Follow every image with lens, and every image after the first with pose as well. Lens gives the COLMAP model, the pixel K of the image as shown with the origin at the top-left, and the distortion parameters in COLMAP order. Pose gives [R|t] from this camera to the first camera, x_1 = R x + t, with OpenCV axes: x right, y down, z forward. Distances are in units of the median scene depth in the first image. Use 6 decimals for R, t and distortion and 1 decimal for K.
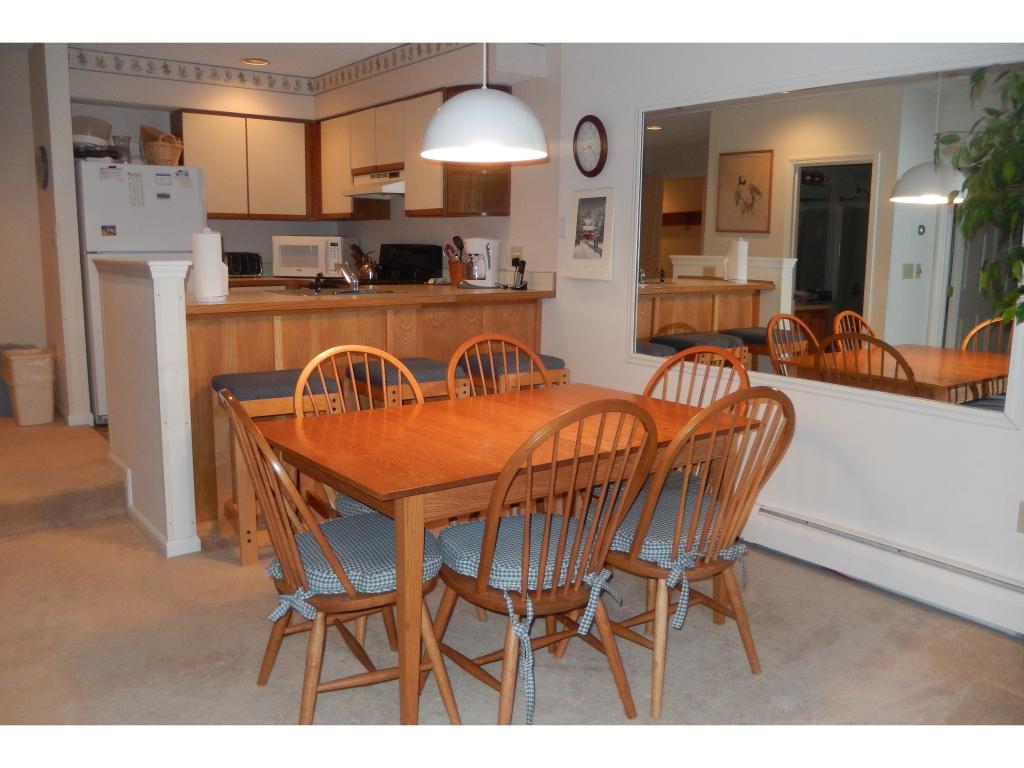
lens RADIAL K [[831.6, 0, 504.9], [0, 831.6, 389.5], [0, 0, 1]] dist [-0.033175, -0.018498]
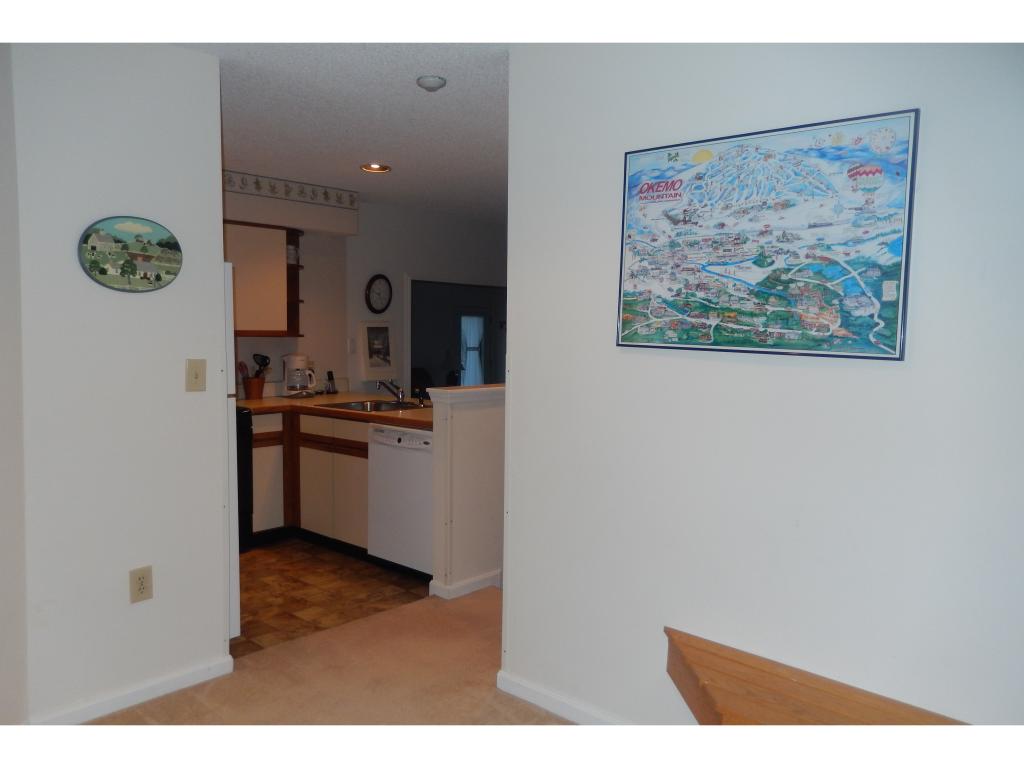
lens RADIAL K [[766.3, 0, 512.0], [0, 766.3, 385.9], [0, 0, 1]] dist [-0.033408, -0.002525]
pose [[-0.188440, -0.078976, 0.978904, -1.322367], [0.155366, 0.981812, 0.109118, -0.239535], [-0.969717, 0.172651, -0.172743, 1.019801]]
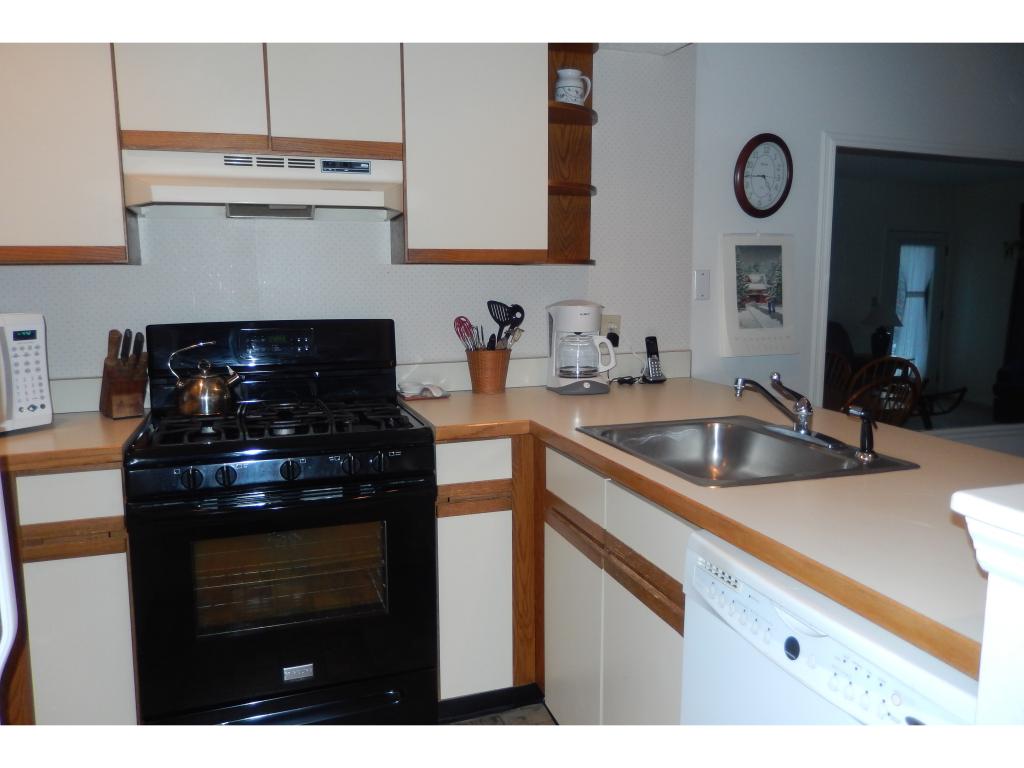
lens RADIAL K [[766.3, 0, 512.5], [0, 766.3, 384.2], [0, 0, 1]] dist [-0.033408, -0.002525]
pose [[0.310464, -0.141063, 0.940060, -0.618433], [0.167785, 0.981533, 0.091873, -0.208687], [-0.935660, 0.129204, 0.328399, 0.995698]]
